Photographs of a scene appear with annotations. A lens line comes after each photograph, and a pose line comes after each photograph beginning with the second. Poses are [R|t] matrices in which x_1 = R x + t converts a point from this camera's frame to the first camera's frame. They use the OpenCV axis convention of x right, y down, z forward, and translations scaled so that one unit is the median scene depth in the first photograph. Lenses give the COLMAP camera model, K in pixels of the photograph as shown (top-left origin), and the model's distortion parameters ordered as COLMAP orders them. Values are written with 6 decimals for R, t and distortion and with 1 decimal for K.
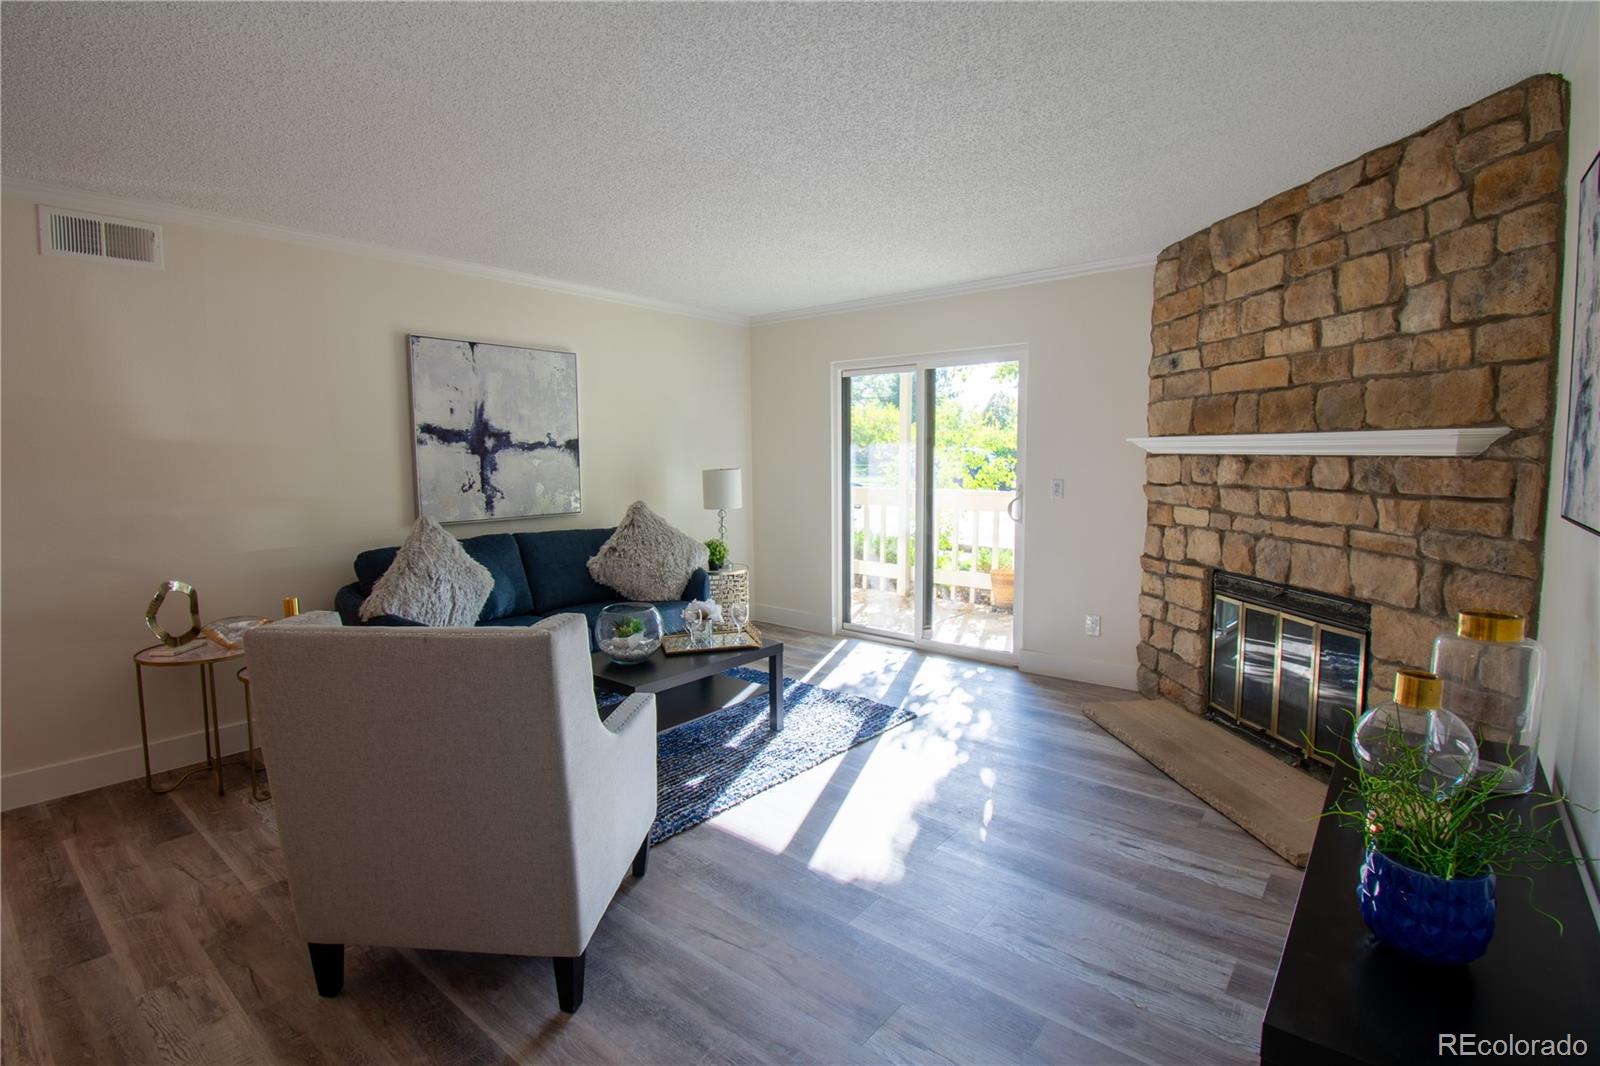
lens RADIAL K [[762.6, 0, 791.2], [0, 762.6, 525.8], [0, 0, 1]] dist [0.004250, -0.004276]
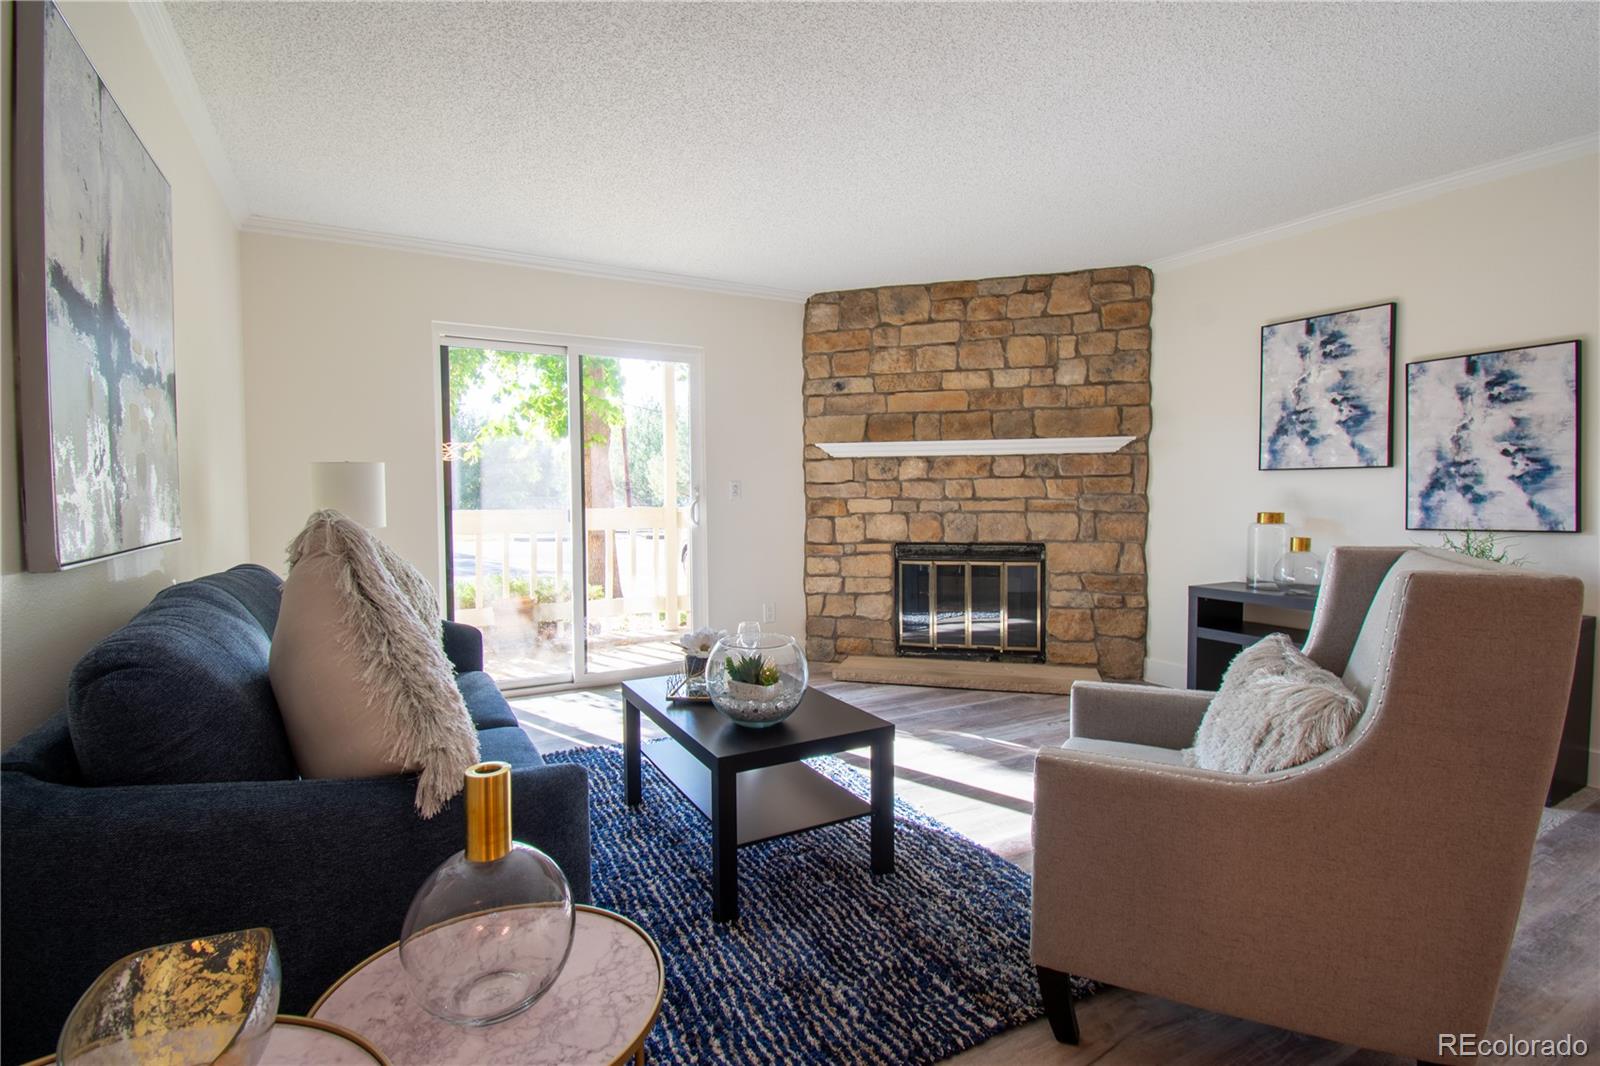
lens RADIAL K [[762.6, 0, 791.5], [0, 762.6, 533.5], [0, 0, 1]] dist [0.004250, -0.004276]
pose [[0.380835, -0.039964, 0.923779, -0.928094], [0.092627, 0.995689, 0.004888, 0.020488], [-0.919992, 0.083705, 0.382894, 0.803652]]
